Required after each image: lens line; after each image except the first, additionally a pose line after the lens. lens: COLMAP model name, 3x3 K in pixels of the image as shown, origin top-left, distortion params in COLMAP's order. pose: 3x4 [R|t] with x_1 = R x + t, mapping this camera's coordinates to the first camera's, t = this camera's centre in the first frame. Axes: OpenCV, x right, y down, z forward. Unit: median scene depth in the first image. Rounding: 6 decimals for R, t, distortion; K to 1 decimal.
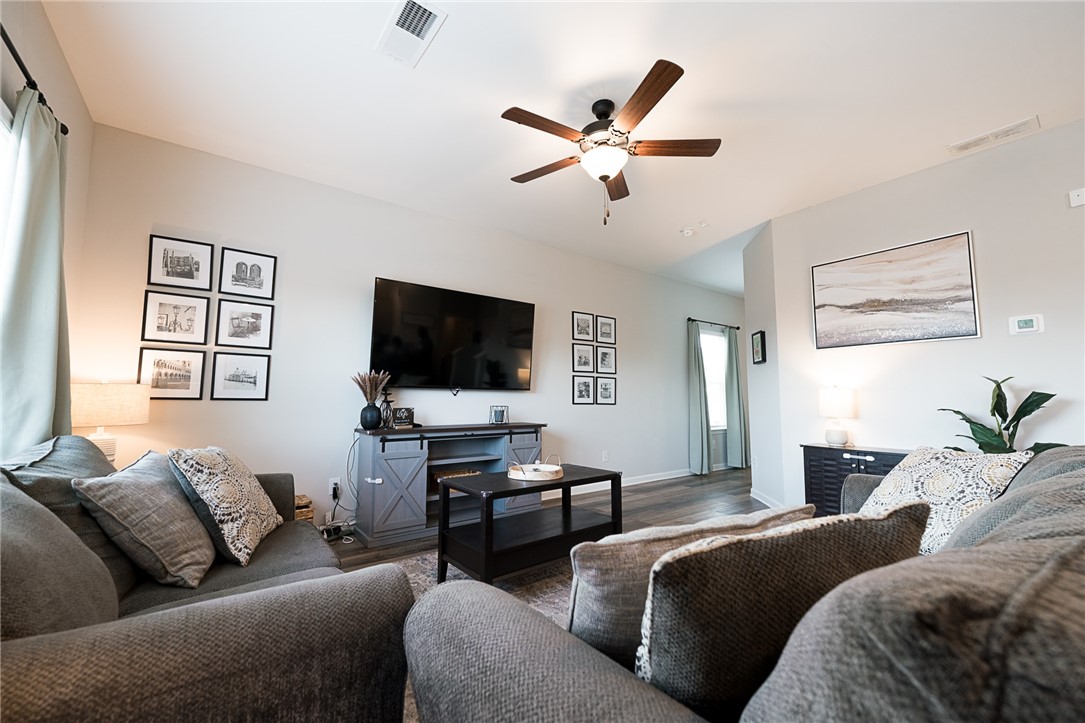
lens RADIAL K [[430.3, 0, 541.1], [0, 430.3, 361.2], [0, 0, 1]] dist [-0.000596, 0.000064]
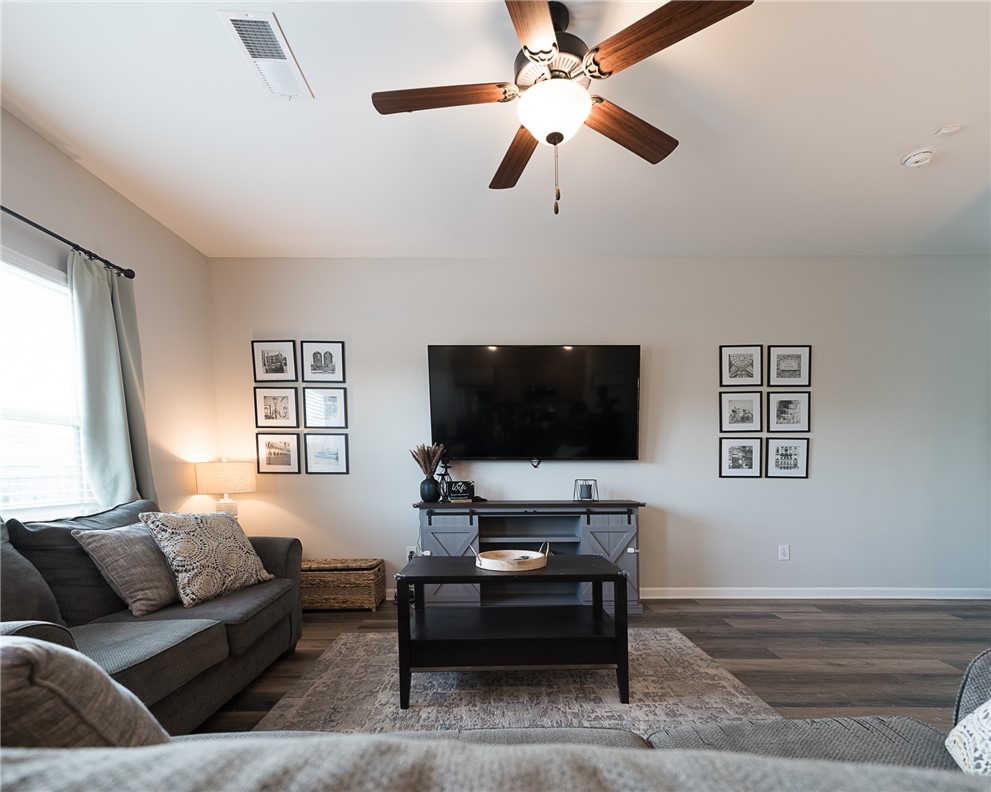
lens RADIAL K [[469.2, 0, 487.3], [0, 469.2, 495.2], [0, 0, 1]] dist [0.001365, -0.001426]
pose [[0.807154, 0.024237, -0.589843, 0.383454], [0.058429, 0.990971, 0.120675, 0.019141], [0.587442, -0.131867, 0.798451, 0.223812]]
